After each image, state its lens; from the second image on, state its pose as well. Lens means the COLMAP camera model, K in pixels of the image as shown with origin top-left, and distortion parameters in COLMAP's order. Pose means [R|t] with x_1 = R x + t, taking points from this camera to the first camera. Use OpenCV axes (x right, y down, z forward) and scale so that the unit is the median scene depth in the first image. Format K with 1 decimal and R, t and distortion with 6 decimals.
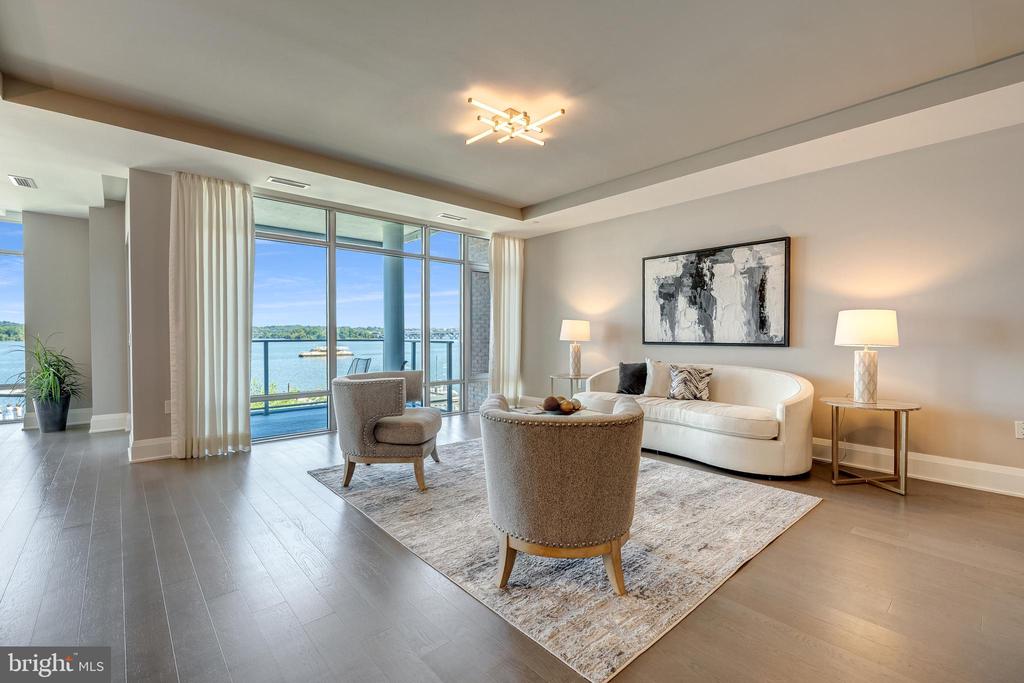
lens RADIAL K [[452.6, 0, 530.1], [0, 452.6, 343.0], [0, 0, 1]] dist [-0.002023, 0.000239]
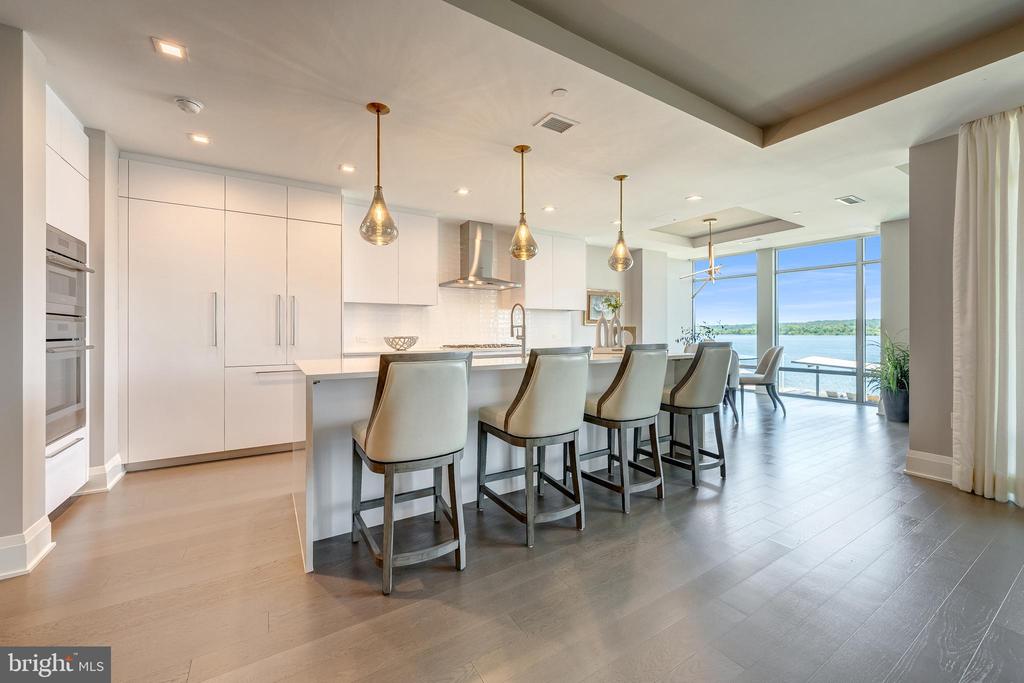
lens RADIAL K [[399.2, 0, 513.3], [0, 399.2, 329.5], [0, 0, 1]] dist [0.001909, -0.000264]
pose [[-0.196513, -0.005264, -0.980487, 0.048064], [-0.015464, 0.999878, -0.002269, -0.006551], [0.980379, 0.014717, -0.196570, 0.313275]]
